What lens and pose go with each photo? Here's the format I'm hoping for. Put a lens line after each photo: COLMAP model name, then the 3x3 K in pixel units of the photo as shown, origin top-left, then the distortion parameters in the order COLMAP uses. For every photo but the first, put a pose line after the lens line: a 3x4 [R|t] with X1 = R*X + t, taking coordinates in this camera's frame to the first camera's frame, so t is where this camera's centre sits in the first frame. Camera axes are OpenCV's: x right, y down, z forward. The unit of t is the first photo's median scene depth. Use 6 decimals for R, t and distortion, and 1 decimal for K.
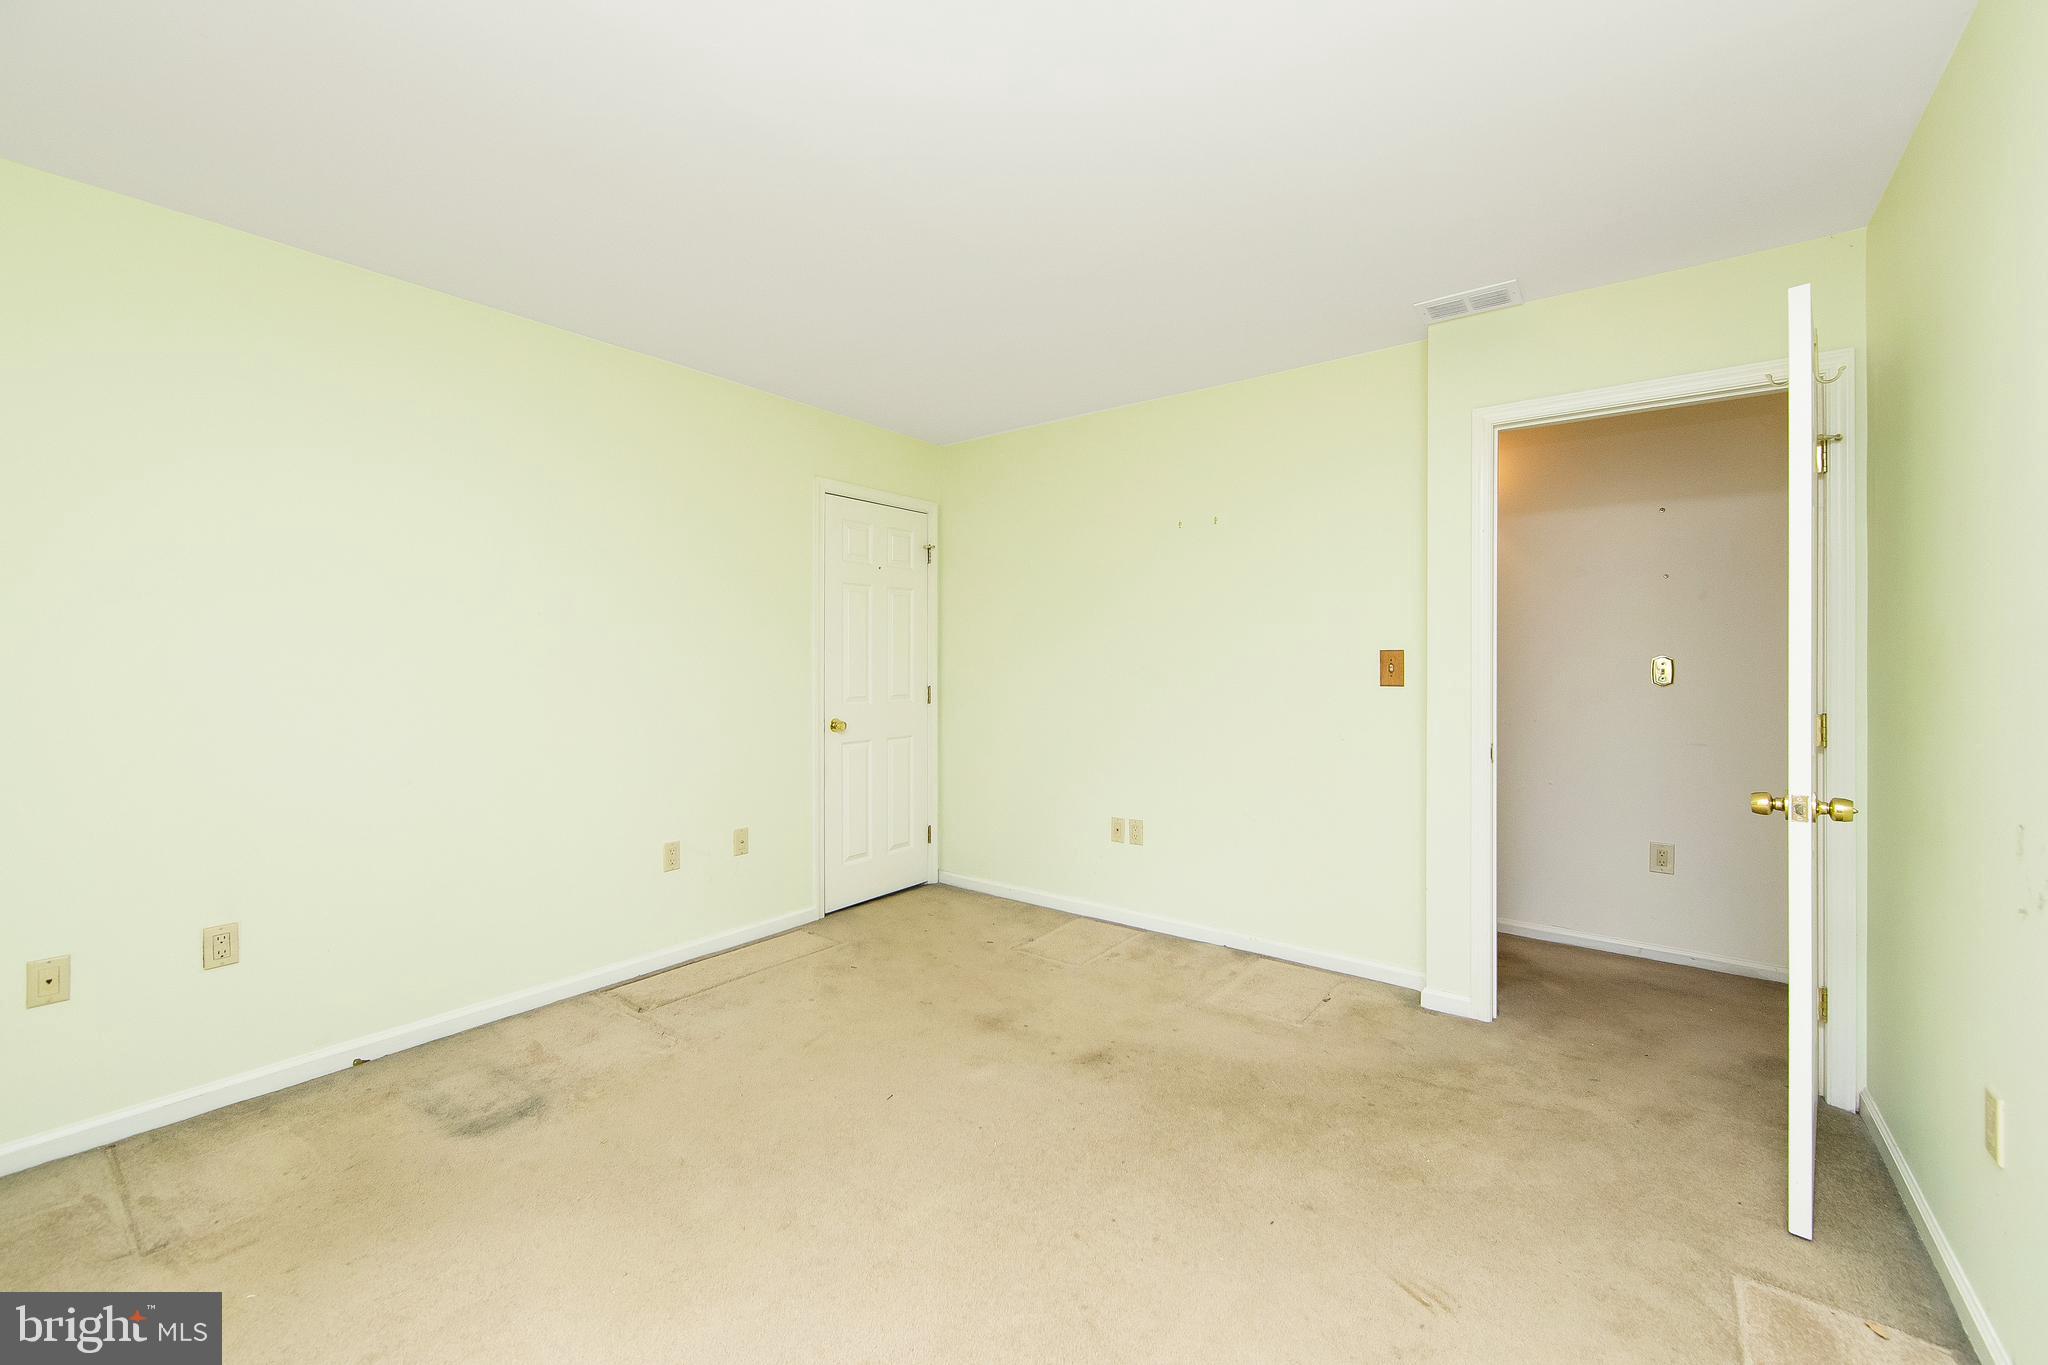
lens RADIAL K [[820.9, 0, 1024.6], [0, 820.9, 661.3], [0, 0, 1]] dist [0.001093, 0.000169]
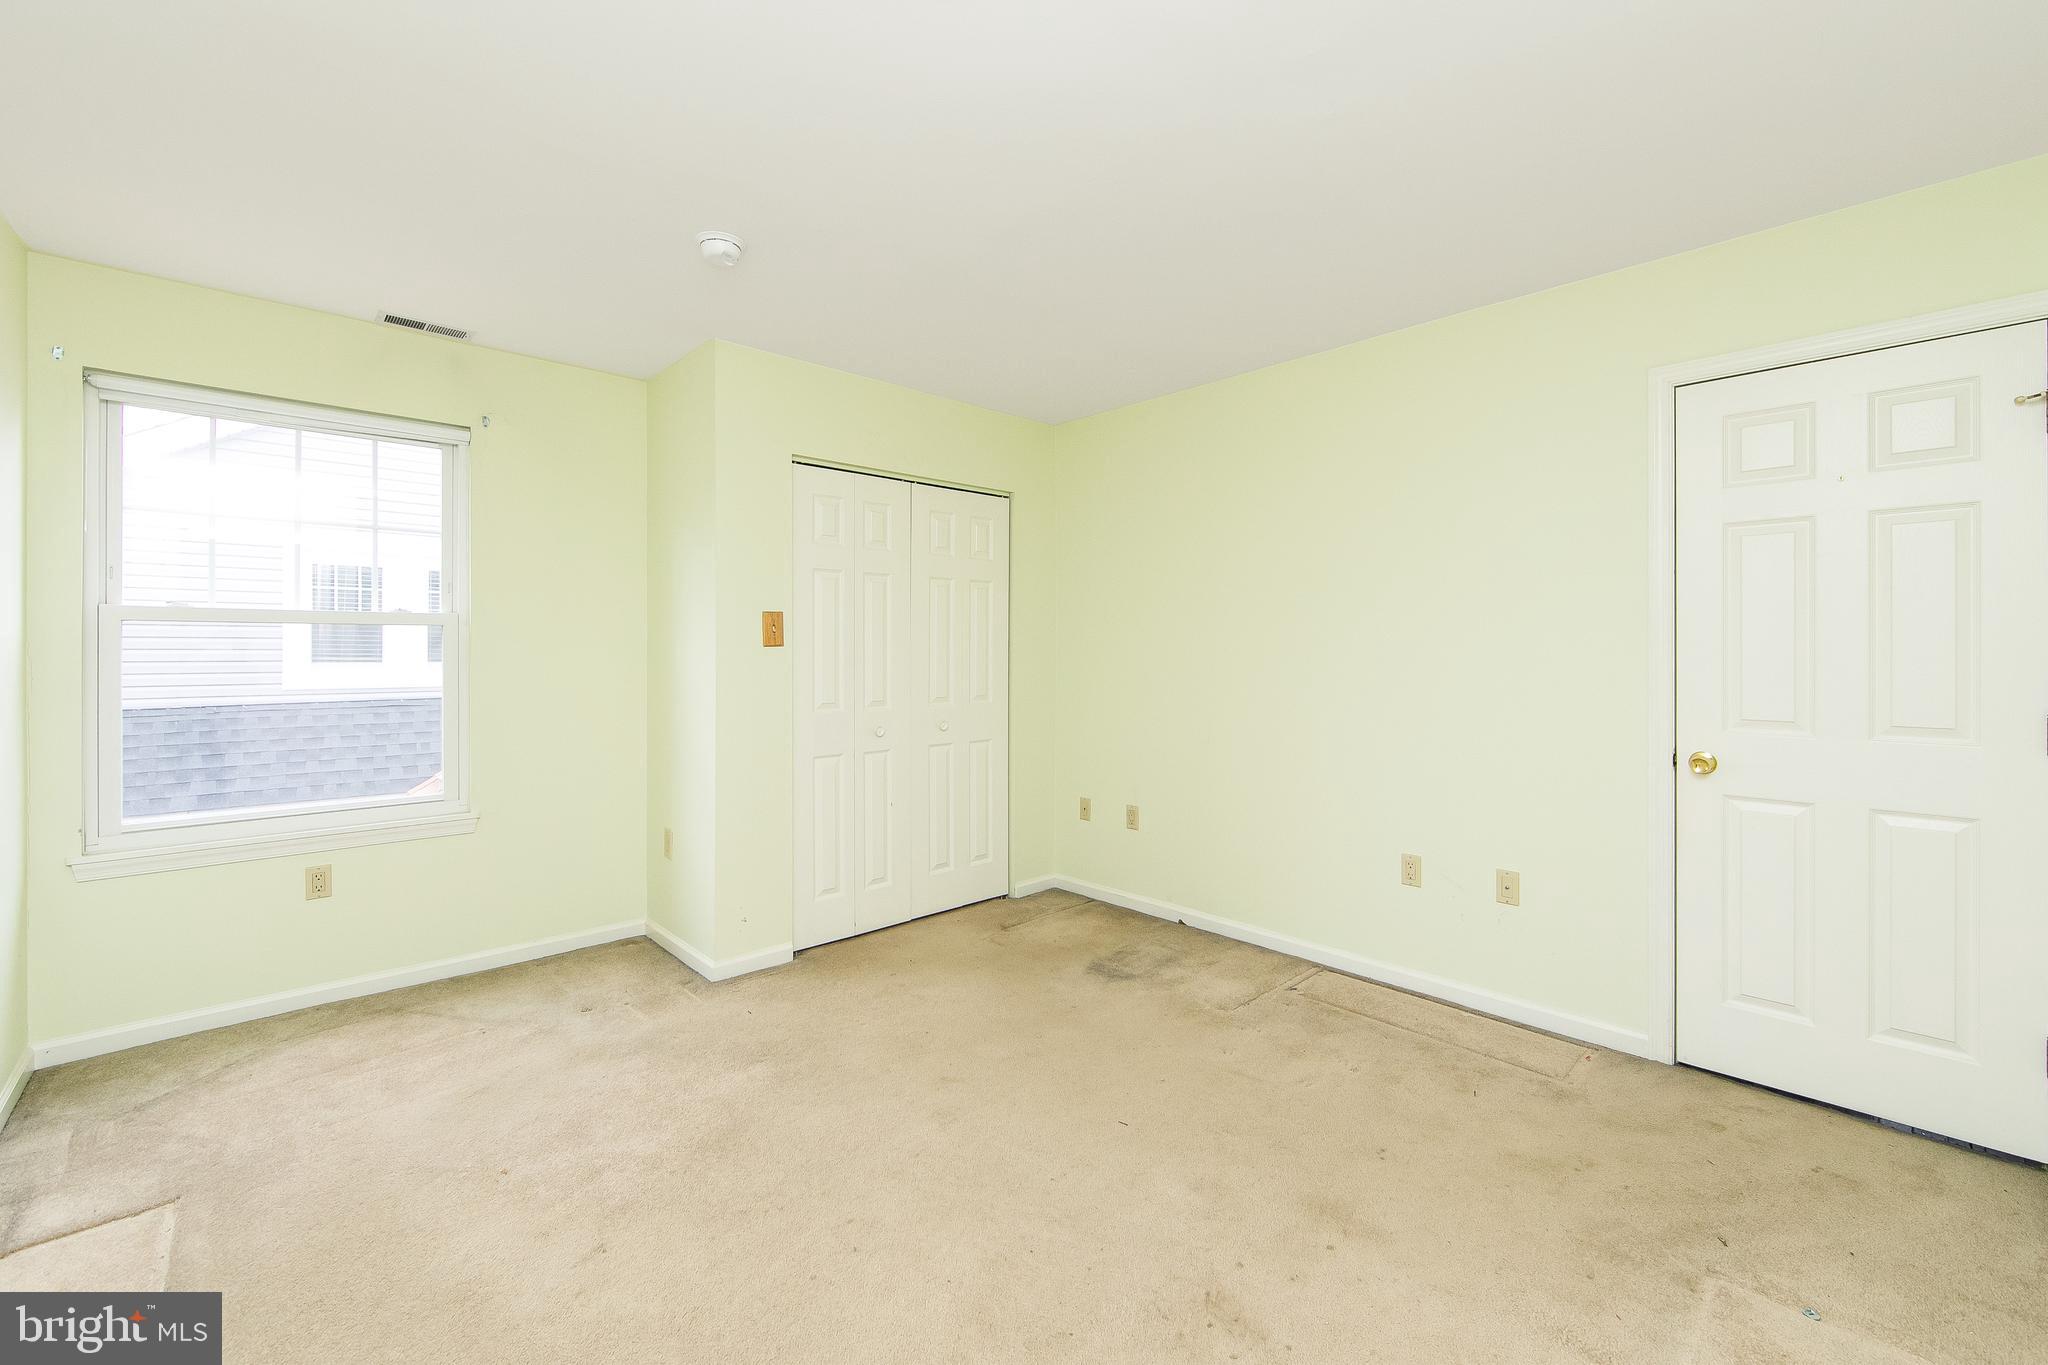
lens RADIAL K [[820.9, 0, 1024.6], [0, 820.9, 661.3], [0, 0, 1]] dist [0.001093, 0.000169]
pose [[-0.161374, -0.001035, -0.986893, 0.693167], [-0.009121, 0.999958, 0.000442, 0.018348], [0.986851, 0.009073, -0.161377, 0.952786]]
